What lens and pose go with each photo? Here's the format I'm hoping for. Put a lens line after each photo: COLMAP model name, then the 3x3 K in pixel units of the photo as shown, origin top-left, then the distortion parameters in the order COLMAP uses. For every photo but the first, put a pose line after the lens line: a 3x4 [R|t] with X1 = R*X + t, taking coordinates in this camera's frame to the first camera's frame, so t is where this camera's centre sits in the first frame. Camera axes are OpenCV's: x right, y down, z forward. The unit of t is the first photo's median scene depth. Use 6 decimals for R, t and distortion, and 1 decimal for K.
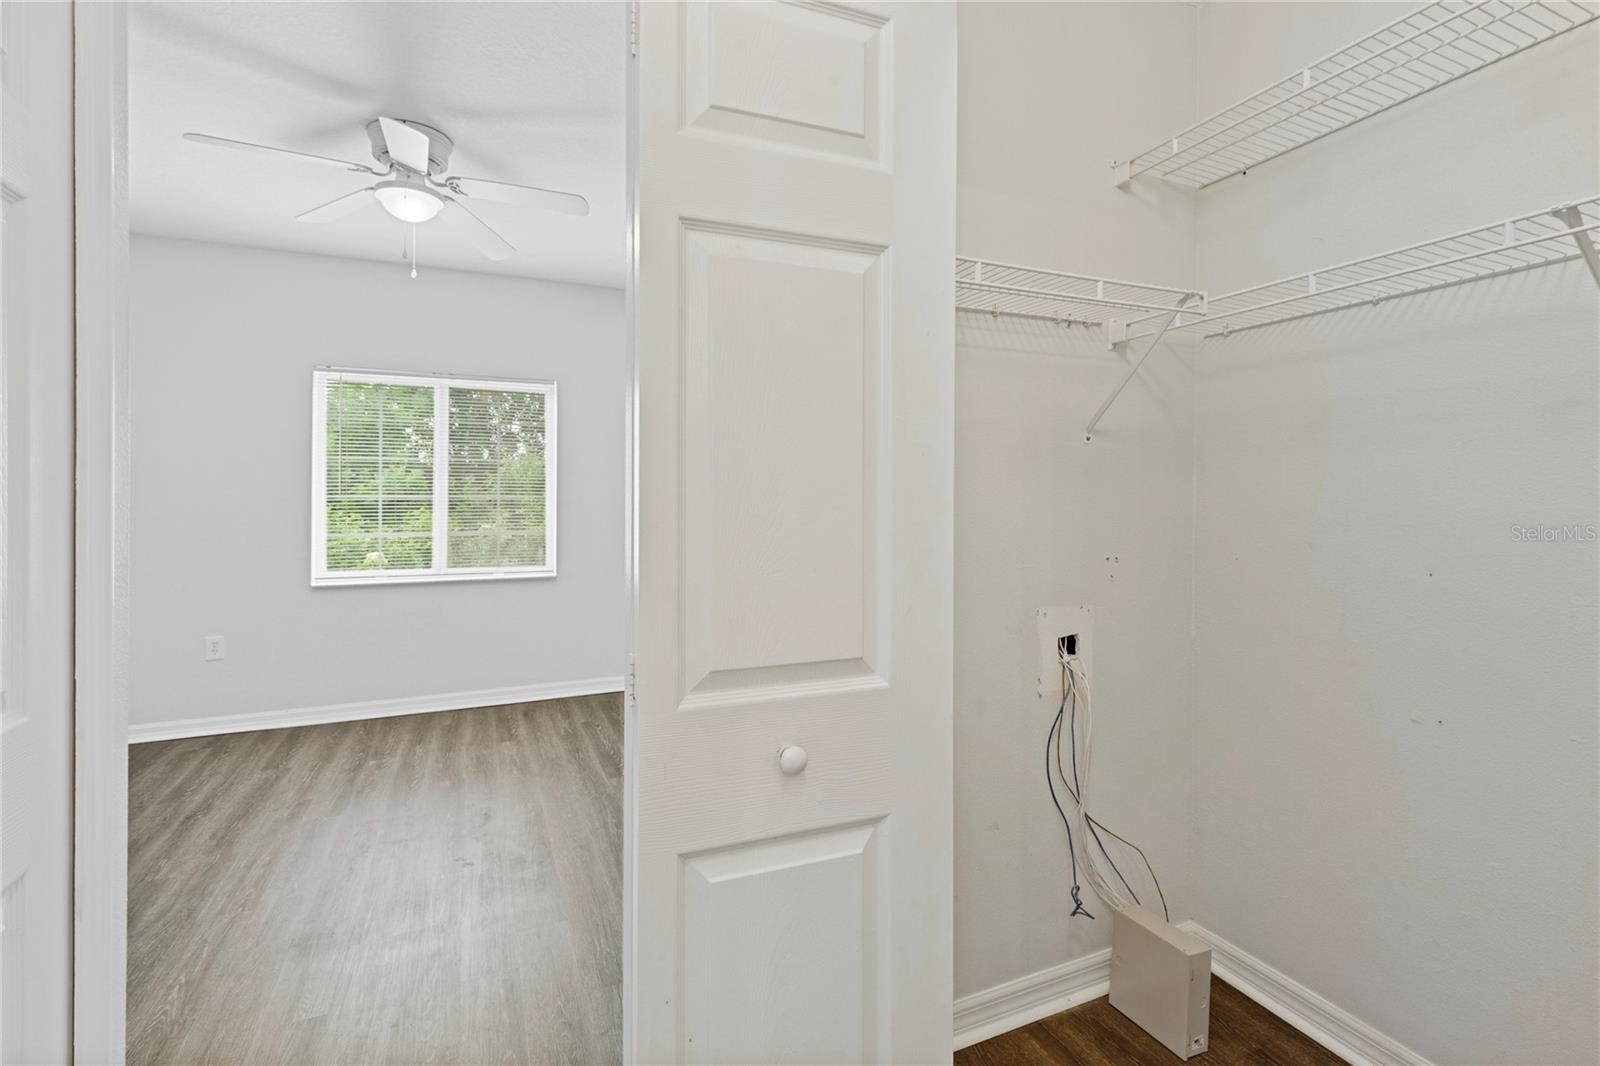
lens RADIAL K [[751.9, 0, 819.0], [0, 751.9, 606.4], [0, 0, 1]] dist [0.011531, -0.000377]
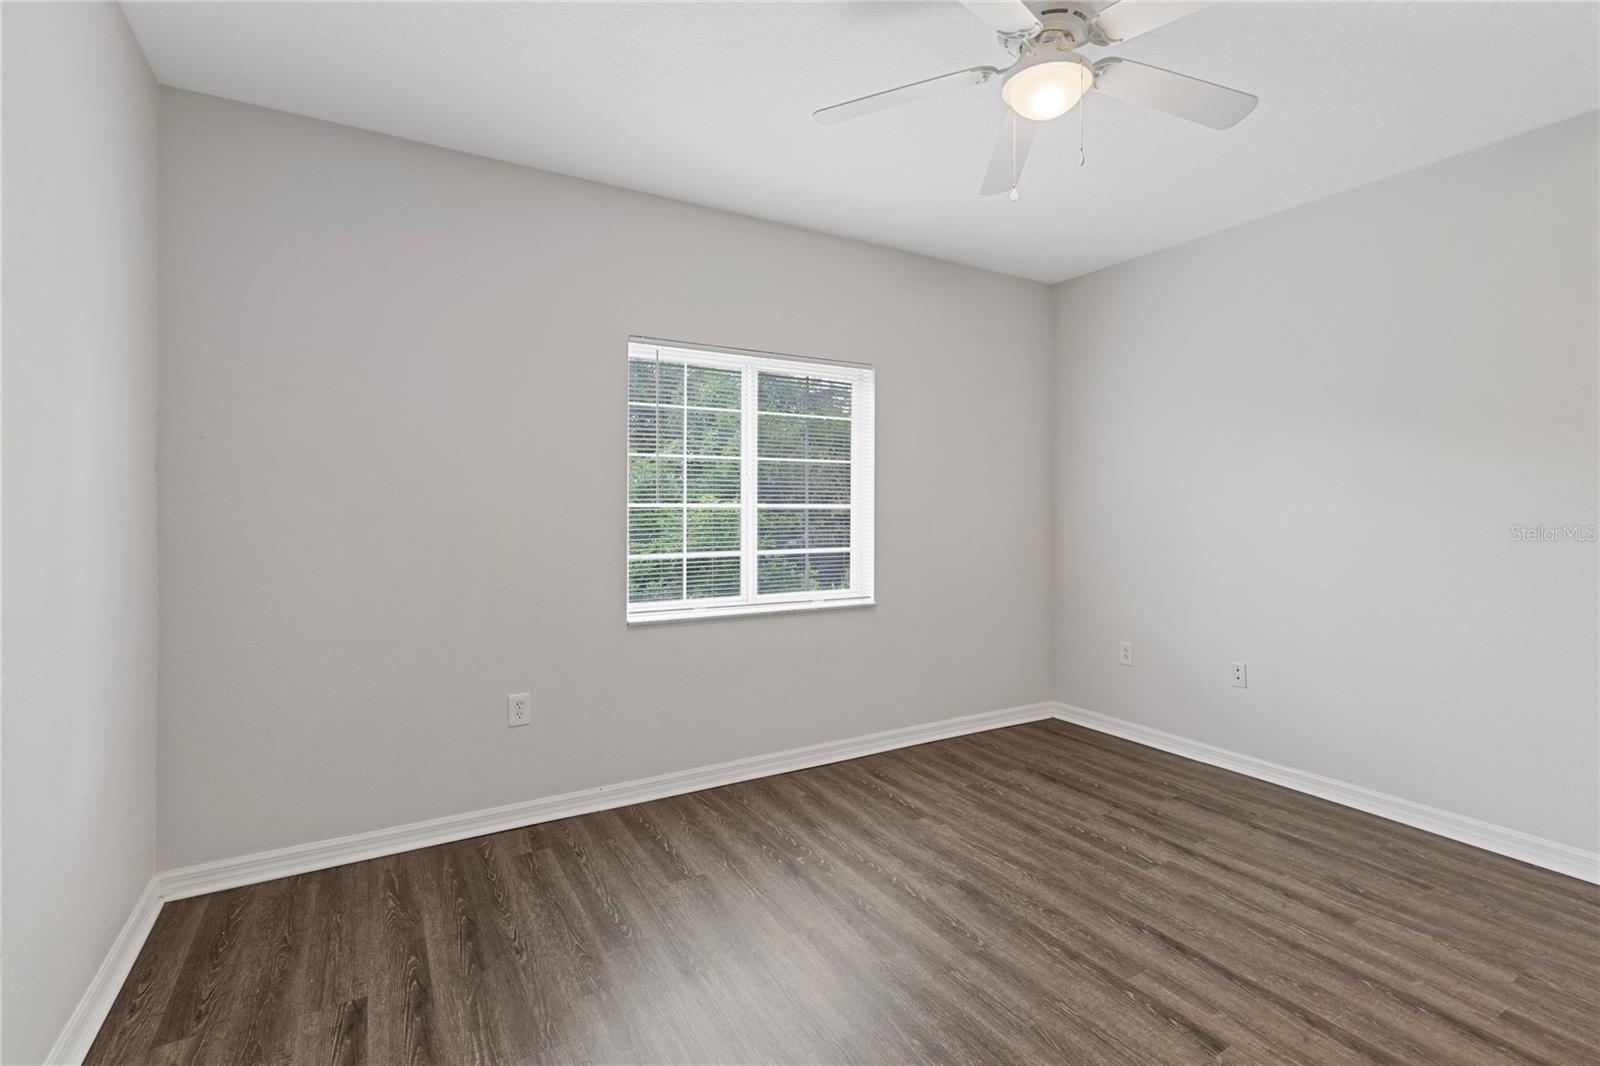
lens RADIAL K [[751.9, 0, 819.0], [0, 751.9, 606.4], [0, 0, 1]] dist [0.011531, -0.000377]
pose [[0.992530, -0.016224, 0.120916, -0.594105], [0.018361, 0.999694, -0.016574, -0.028718], [-0.120610, 0.018671, 0.992524, 0.228372]]
